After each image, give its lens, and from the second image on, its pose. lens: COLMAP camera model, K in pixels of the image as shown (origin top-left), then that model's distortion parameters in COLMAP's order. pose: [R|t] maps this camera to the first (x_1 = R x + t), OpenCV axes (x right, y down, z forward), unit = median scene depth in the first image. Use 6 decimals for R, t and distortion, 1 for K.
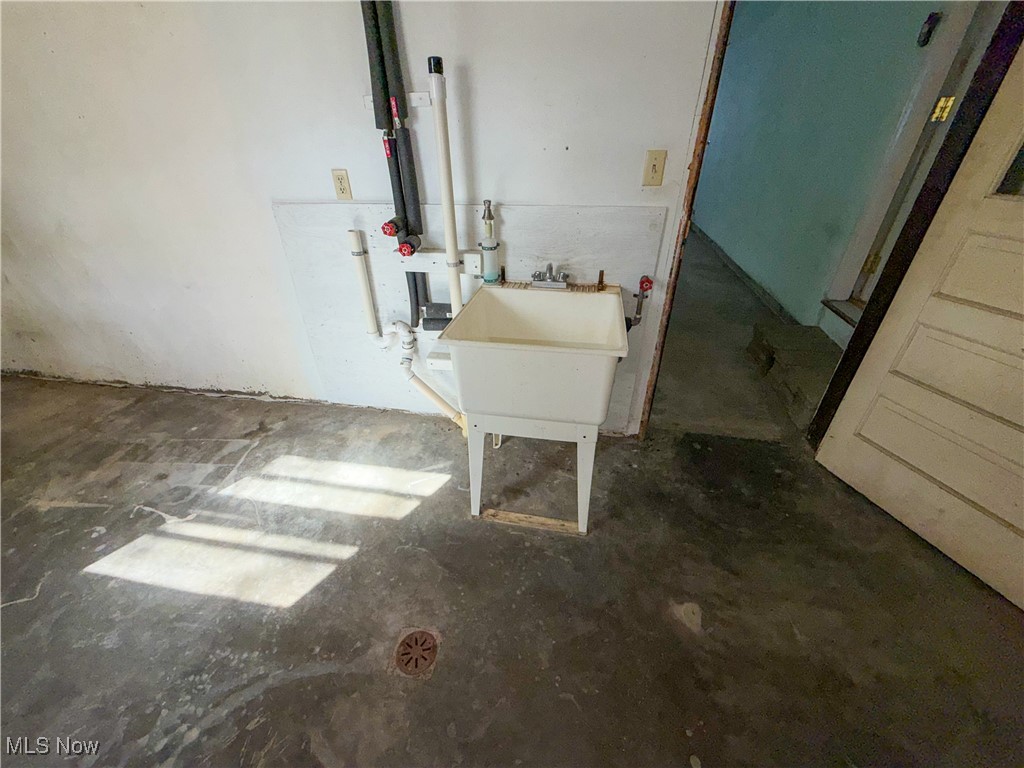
lens RADIAL K [[408.0, 0, 512.0], [0, 408.0, 384.0], [0, 0, 1]] dist [0.000037, 0.000036]
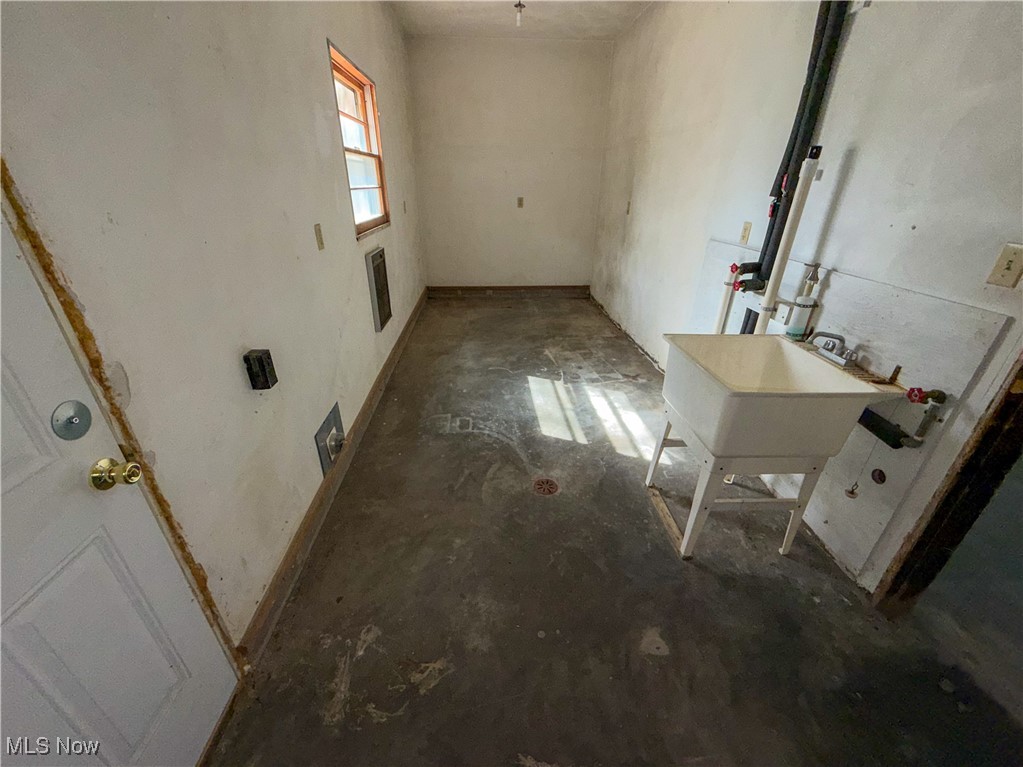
lens RADIAL K [[407.6, 0, 511.5], [0, 407.6, 383.5], [0, 0, 1]] dist [0.000037, 0.000036]
pose [[0.248361, 0.449404, -0.858110, 0.757787], [-0.519021, 0.809710, 0.273838, -0.062459], [0.817884, 0.377366, 0.434351, -0.013261]]
